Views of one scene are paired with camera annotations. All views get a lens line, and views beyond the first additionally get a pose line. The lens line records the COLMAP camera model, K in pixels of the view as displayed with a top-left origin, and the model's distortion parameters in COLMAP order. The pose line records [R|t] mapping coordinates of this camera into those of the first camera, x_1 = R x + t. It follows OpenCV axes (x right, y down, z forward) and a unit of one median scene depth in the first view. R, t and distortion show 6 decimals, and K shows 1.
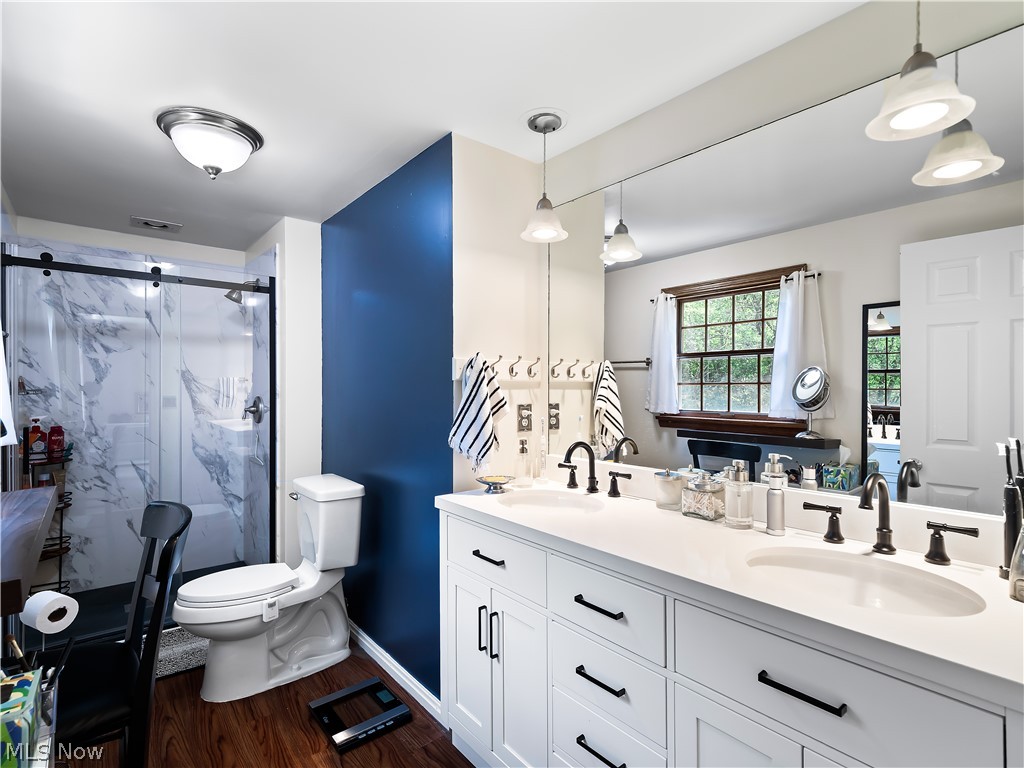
lens RADIAL K [[487.0, 0, 513.3], [0, 487.0, 378.2], [0, 0, 1]] dist [-0.000867, -0.000279]
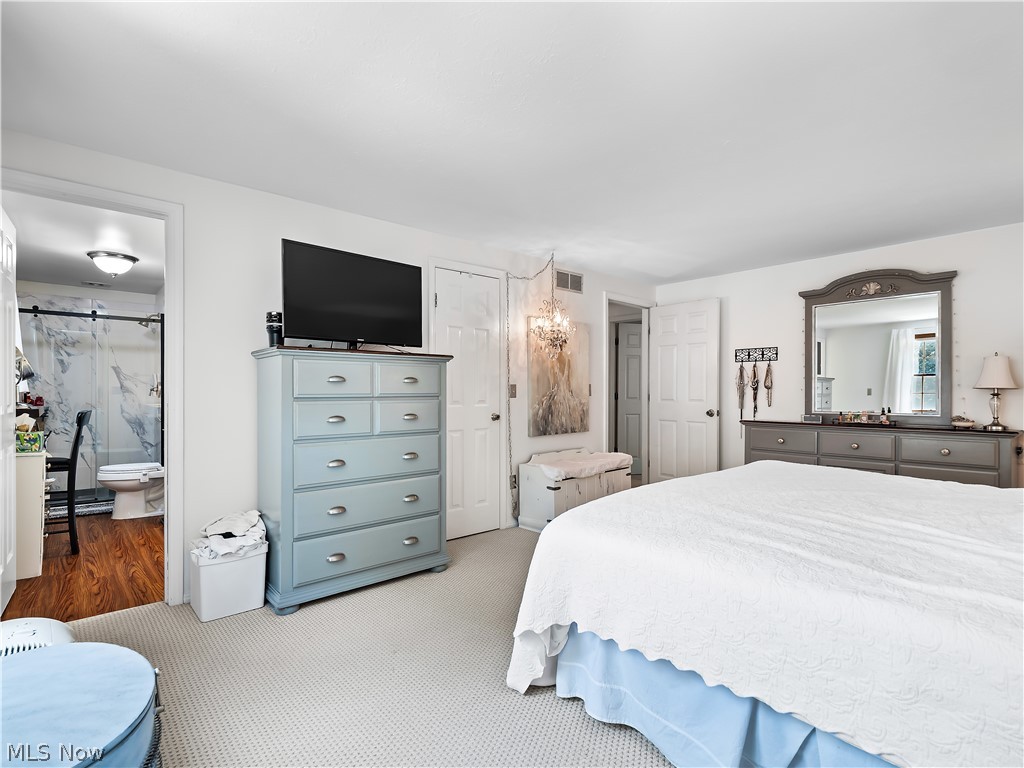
lens RADIAL K [[501.0, 0, 506.9], [0, 501.0, 377.7], [0, 0, 1]] dist [0.006042, 0.000257]
pose [[0.999949, -0.002752, 0.009768, 0.735872], [0.002775, 0.999994, -0.002271, 0.034059], [-0.009761, 0.002298, 0.999950, -0.838508]]
